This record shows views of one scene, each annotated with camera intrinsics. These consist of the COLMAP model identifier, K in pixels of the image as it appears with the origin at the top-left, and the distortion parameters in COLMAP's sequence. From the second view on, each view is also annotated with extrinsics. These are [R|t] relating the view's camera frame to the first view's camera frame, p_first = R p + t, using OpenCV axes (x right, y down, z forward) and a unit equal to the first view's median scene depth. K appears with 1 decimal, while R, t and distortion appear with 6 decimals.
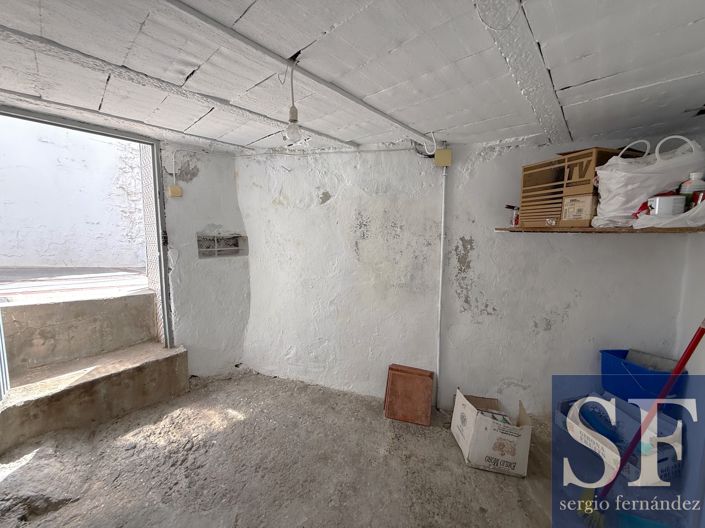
lens RADIAL K [[281.0, 0, 350.1], [0, 281.0, 260.0], [0, 0, 1]] dist [0.000537, 0.000125]
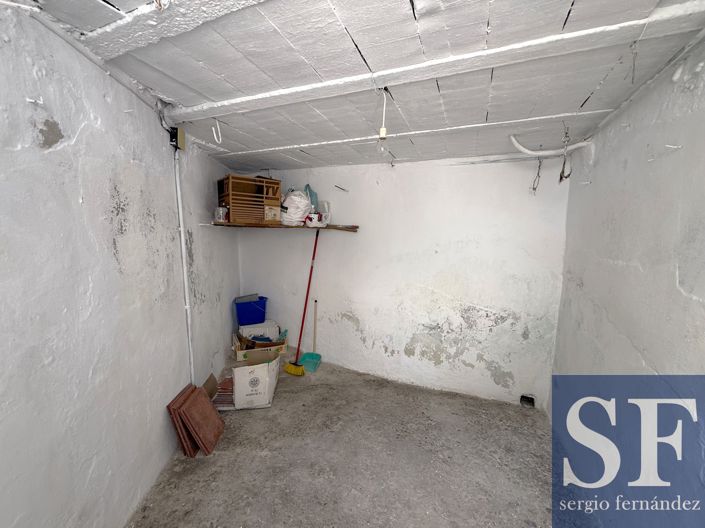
lens RADIAL K [[281.0, 0, 350.1], [0, 281.0, 260.0], [0, 0, 1]] dist [0.000537, 0.000125]
pose [[-0.319011, -0.105928, 0.941813, -0.810132], [0.066376, 0.988797, 0.133695, -0.085292], [-0.945424, 0.105164, -0.308406, 0.935188]]
